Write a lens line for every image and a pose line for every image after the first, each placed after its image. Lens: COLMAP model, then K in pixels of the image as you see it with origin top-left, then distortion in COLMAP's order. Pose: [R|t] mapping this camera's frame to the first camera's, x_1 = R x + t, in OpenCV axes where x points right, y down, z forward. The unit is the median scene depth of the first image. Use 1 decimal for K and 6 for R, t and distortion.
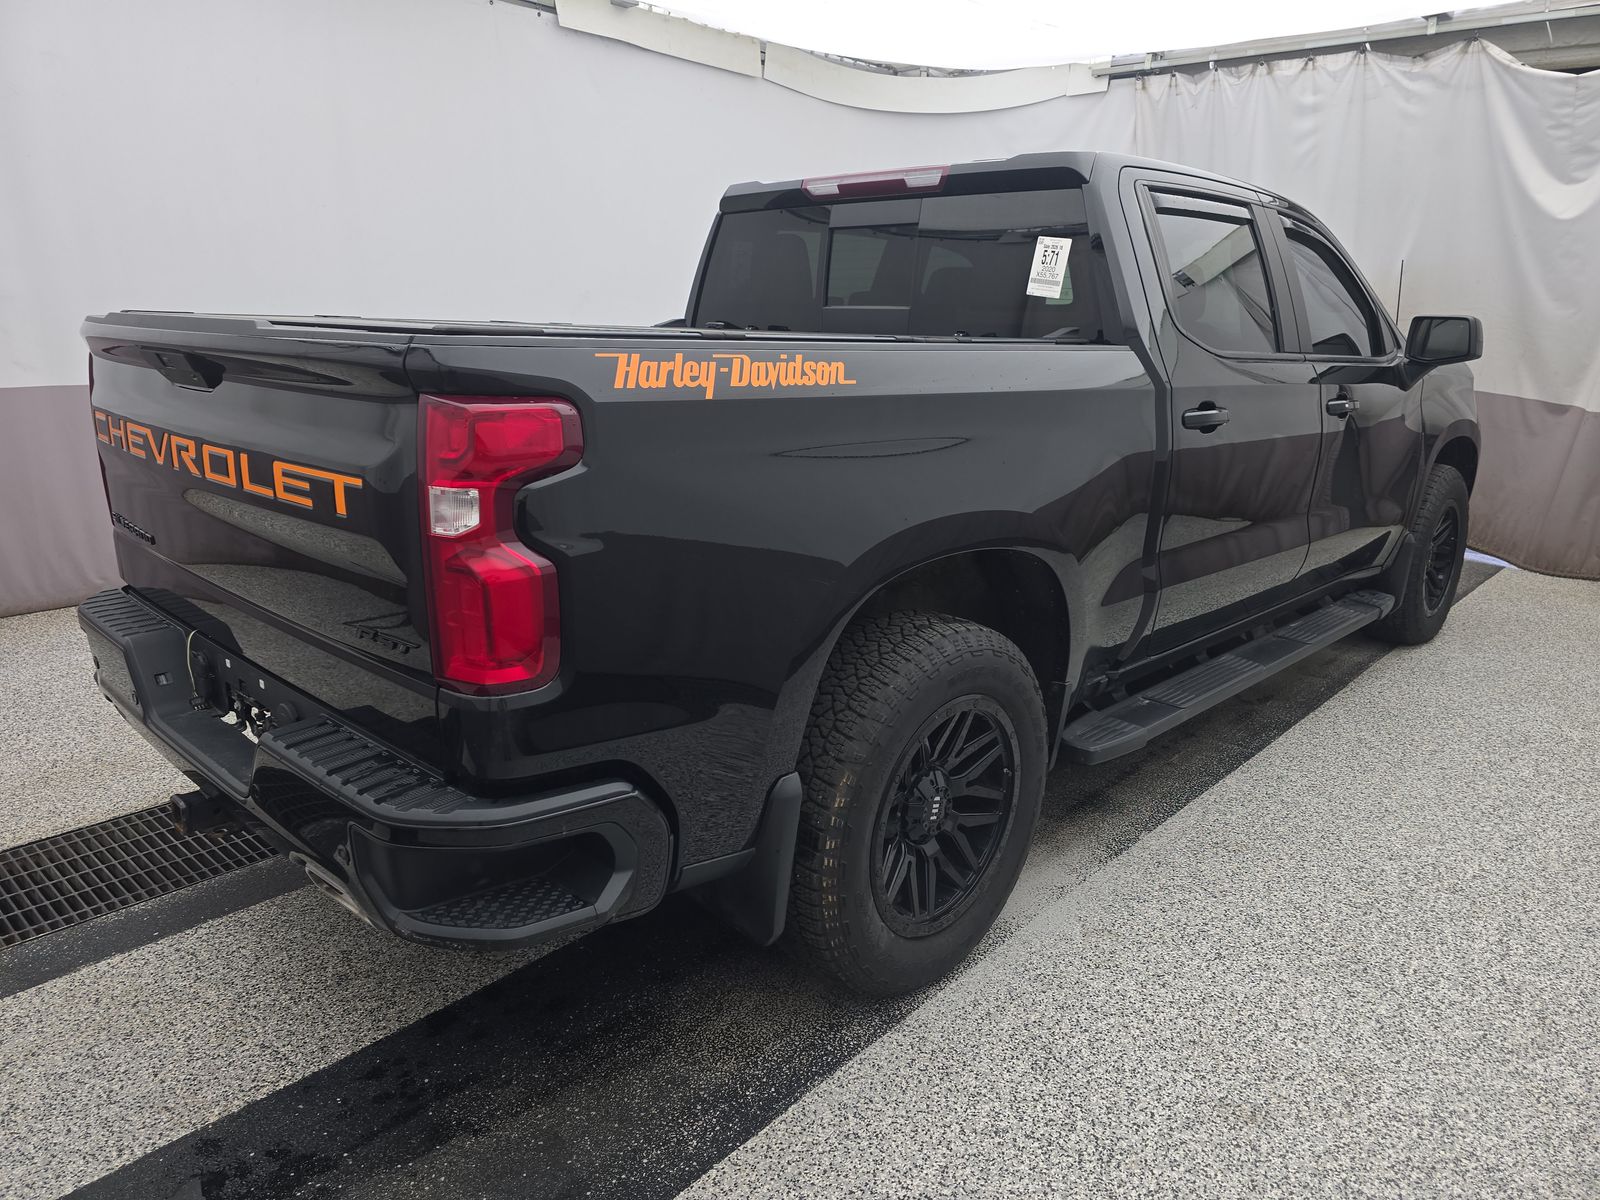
lens RADIAL K [[1066.6, 0, 789.0], [0, 1066.6, 595.1], [0, 0, 1]] dist [0.006605, 0.001082]
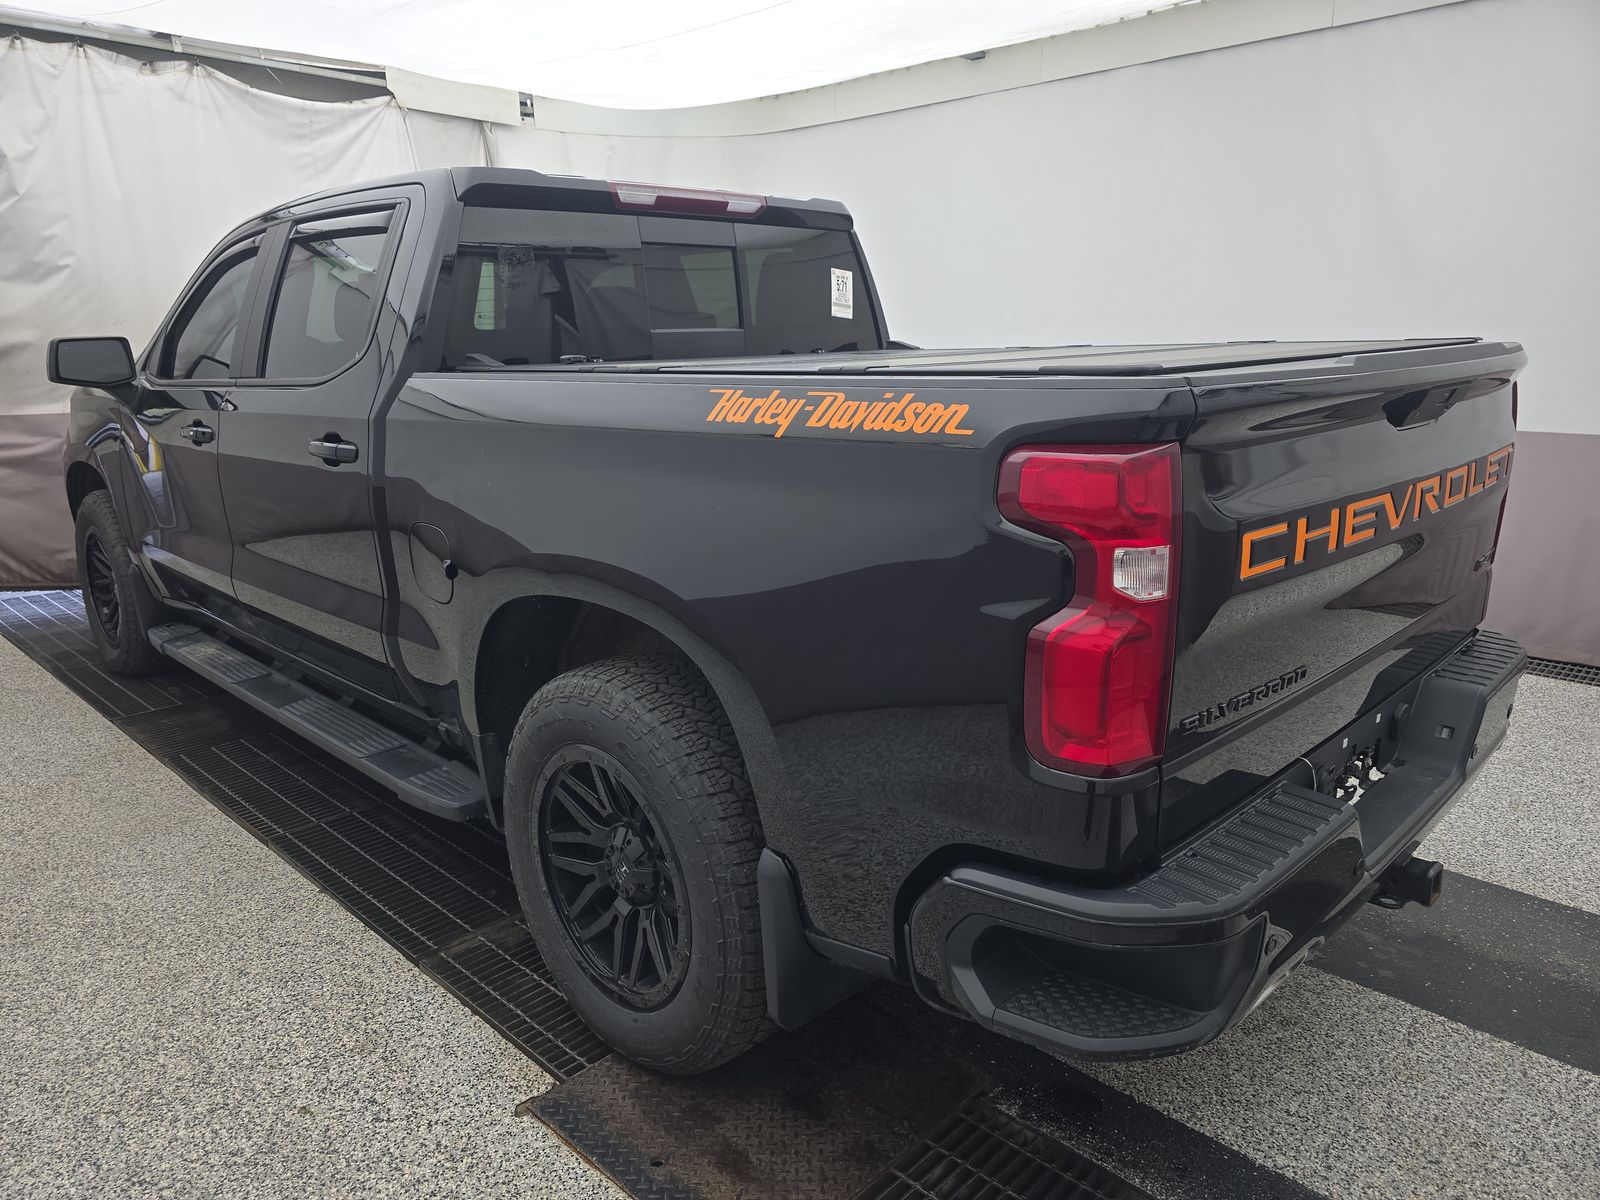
lens RADIAL K [[1080.0, 0, 796.6], [0, 1080.0, 614.1], [0, 0, 1]] dist [0.015953, -0.004799]
pose [[0.024785, -0.276002, 0.960837, -1.062176], [0.277276, 0.925321, 0.258648, -0.303776], [-0.960471, 0.260006, 0.099463, 1.027647]]
